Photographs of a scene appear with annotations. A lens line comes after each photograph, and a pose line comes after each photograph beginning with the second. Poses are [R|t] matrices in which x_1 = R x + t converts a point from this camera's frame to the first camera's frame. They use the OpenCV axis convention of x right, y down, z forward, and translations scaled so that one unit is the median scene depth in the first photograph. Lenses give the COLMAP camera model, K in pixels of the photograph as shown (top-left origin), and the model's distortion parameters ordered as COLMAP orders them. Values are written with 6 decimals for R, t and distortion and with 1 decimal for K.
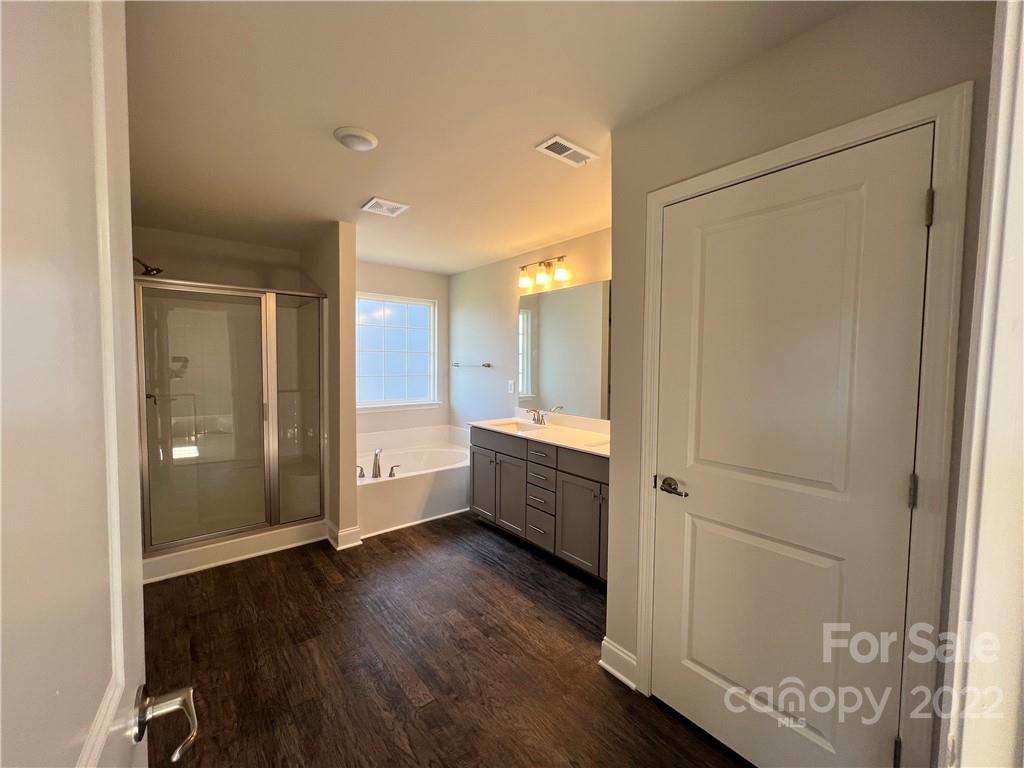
lens RADIAL K [[411.5, 0, 511.7], [0, 411.5, 381.1], [0, 0, 1]] dist [-0.000498, 0.000443]
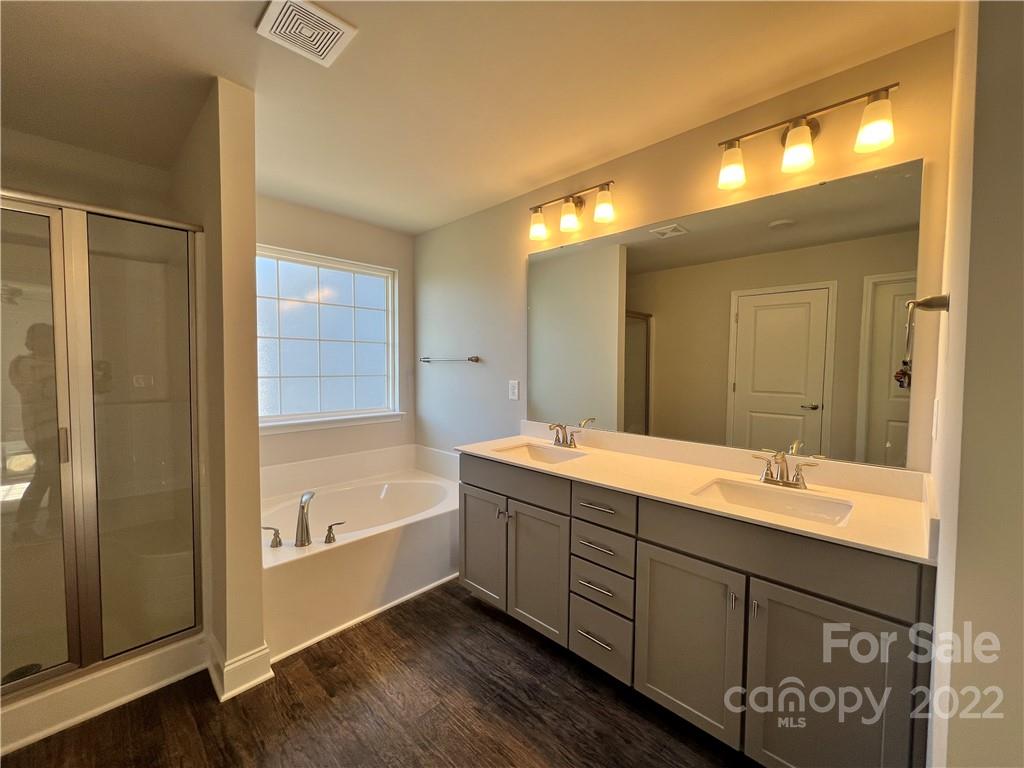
lens RADIAL K [[411.5, 0, 513.1], [0, 411.5, 383.3], [0, 0, 1]] dist [-0.000498, 0.000443]
pose [[0.992804, -0.009322, 0.119384, -0.096396], [0.009523, 0.999954, -0.001113, 0.004436], [-0.119368, 0.002242, 0.992848, 0.375045]]
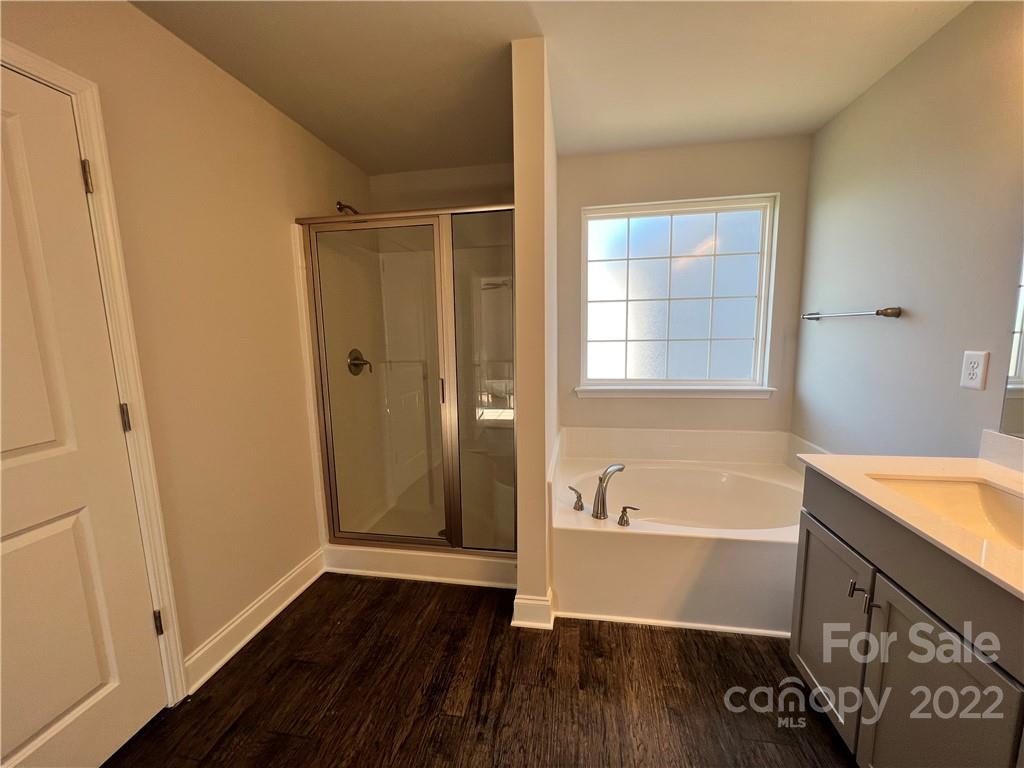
lens RADIAL K [[411.5, 0, 506.6], [0, 411.5, 384.7], [0, 0, 1]] dist [-0.000498, 0.000443]
pose [[0.651773, 0.079242, -0.754263, 0.005860], [-0.007609, 0.995160, 0.097975, -0.005030], [0.758376, -0.058118, 0.649221, 0.541963]]
